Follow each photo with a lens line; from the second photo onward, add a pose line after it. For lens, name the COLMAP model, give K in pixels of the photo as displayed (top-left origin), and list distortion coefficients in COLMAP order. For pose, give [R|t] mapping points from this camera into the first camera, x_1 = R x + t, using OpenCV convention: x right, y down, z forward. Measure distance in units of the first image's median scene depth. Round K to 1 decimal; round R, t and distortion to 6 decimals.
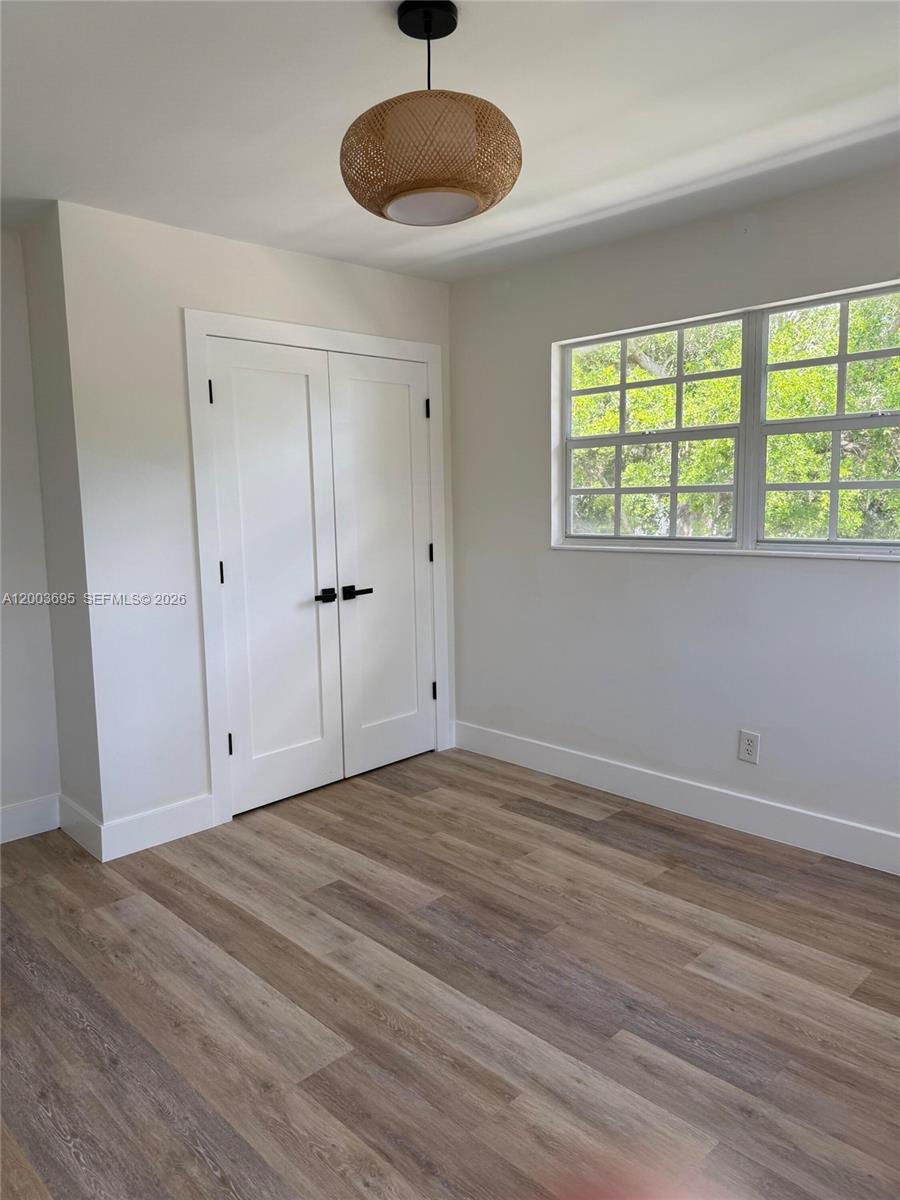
lens RADIAL K [[835.2, 0, 450.0], [0, 835.2, 600.0], [0, 0, 1]] dist [0.102731, -0.159800]
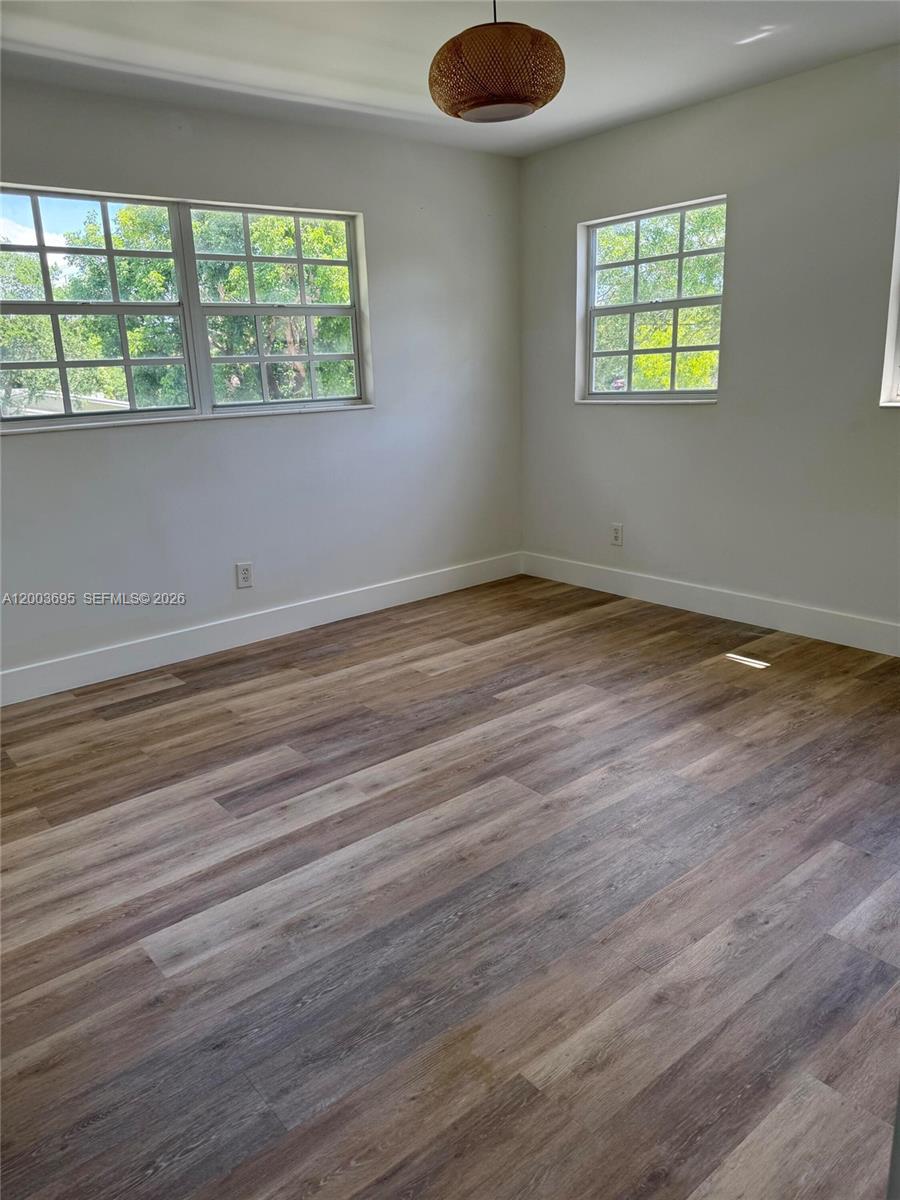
lens RADIAL K [[835.2, 0, 450.0], [0, 835.2, 600.0], [0, 0, 1]] dist [0.102731, -0.159800]
pose [[0.075109, -0.244795, 0.966661, -0.966442], [0.171512, 0.958124, 0.229306, -0.023777], [-0.982315, 0.148571, 0.113949, 0.675956]]
